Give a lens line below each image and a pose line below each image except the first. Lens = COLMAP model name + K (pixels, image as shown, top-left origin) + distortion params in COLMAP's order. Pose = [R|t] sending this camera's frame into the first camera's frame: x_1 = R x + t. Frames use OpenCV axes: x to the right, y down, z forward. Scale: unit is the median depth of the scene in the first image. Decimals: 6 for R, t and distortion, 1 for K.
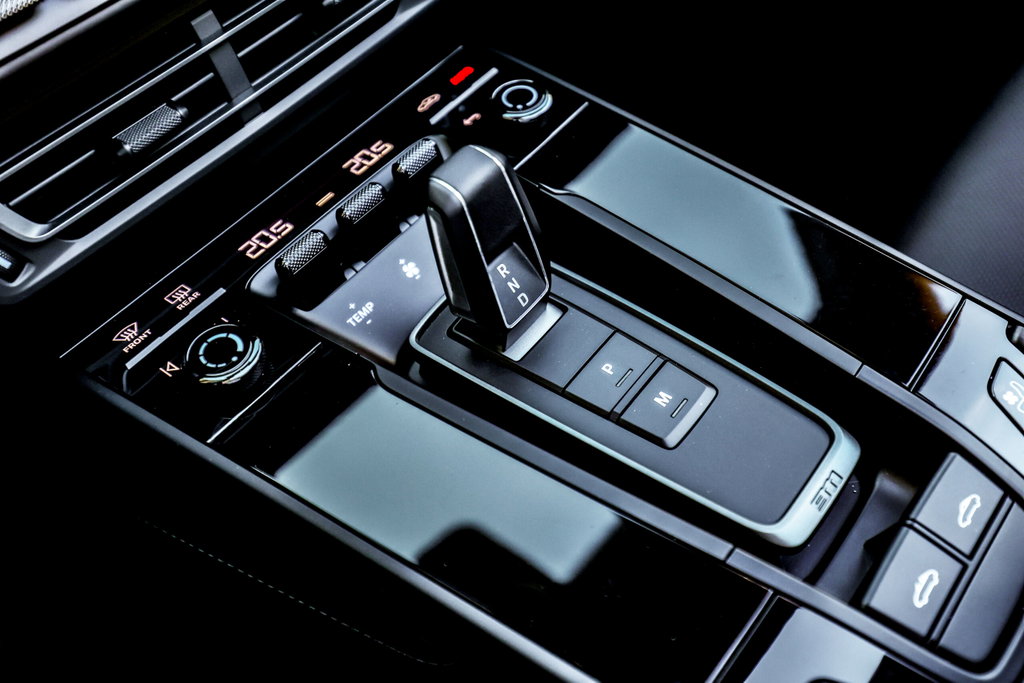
lens RADIAL K [[978.2, 0, 509.9], [0, 978.2, 338.7], [0, 0, 1]] dist [0.047901, 0.000000]
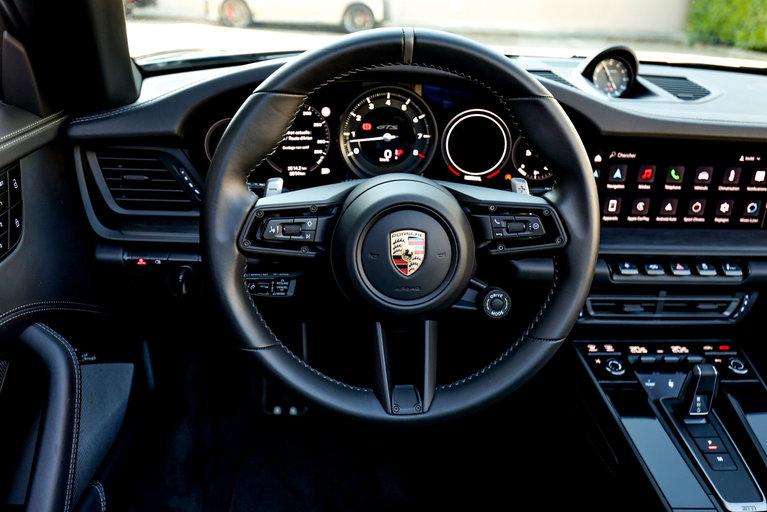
lens RADIAL K [[622.9, 0, 384.2], [0, 622.9, 260.5], [0, 0, 1]] dist [0.031702, -0.003650]
pose [[0.675421, 0.538686, -0.503611, 0.086709], [-0.638827, 0.768569, -0.034669, 0.302828], [0.368384, 0.345136, 0.863235, -1.332445]]
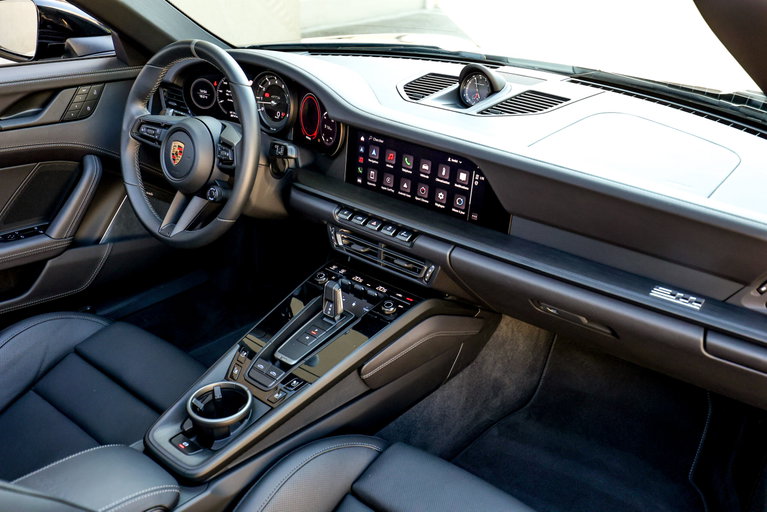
lens RADIAL K [[732.7, 0, 376.4], [0, 732.7, 258.1], [0, 0, 1]] dist [0.047901, 0.000000]
pose [[-0.015822, 0.639949, -0.768254, 2.447423], [-0.686374, 0.551768, 0.473754, -1.929807], [0.727076, 0.534806, 0.430515, -0.523697]]
